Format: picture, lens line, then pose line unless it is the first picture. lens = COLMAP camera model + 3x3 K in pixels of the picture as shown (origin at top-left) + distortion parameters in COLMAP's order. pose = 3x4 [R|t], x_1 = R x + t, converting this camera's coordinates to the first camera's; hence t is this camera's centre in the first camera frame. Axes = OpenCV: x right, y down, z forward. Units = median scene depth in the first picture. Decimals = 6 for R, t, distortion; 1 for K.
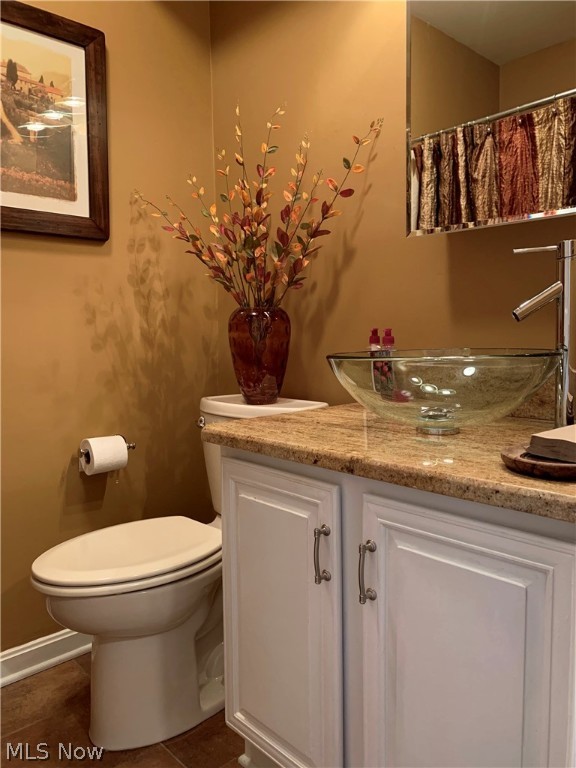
lens RADIAL K [[593.1, 0, 289.2], [0, 593.1, 379.0], [0, 0, 1]] dist [0.037478, -0.056821]
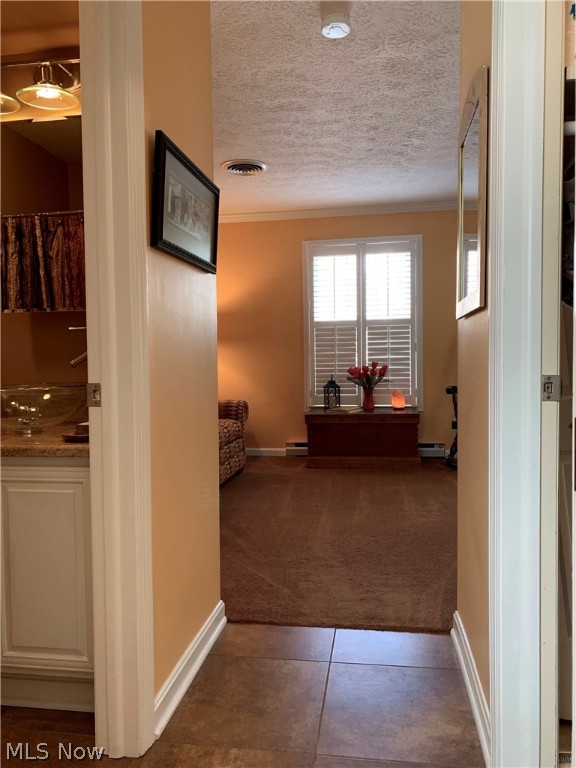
lens RADIAL K [[593.1, 0, 288.4], [0, 593.1, 381.1], [0, 0, 1]] dist [0.037478, -0.056821]
pose [[0.789642, -0.020840, 0.613214, -0.093319], [0.052359, 0.998066, -0.033503, 0.017050], [-0.611330, 0.058563, 0.789206, -0.366090]]
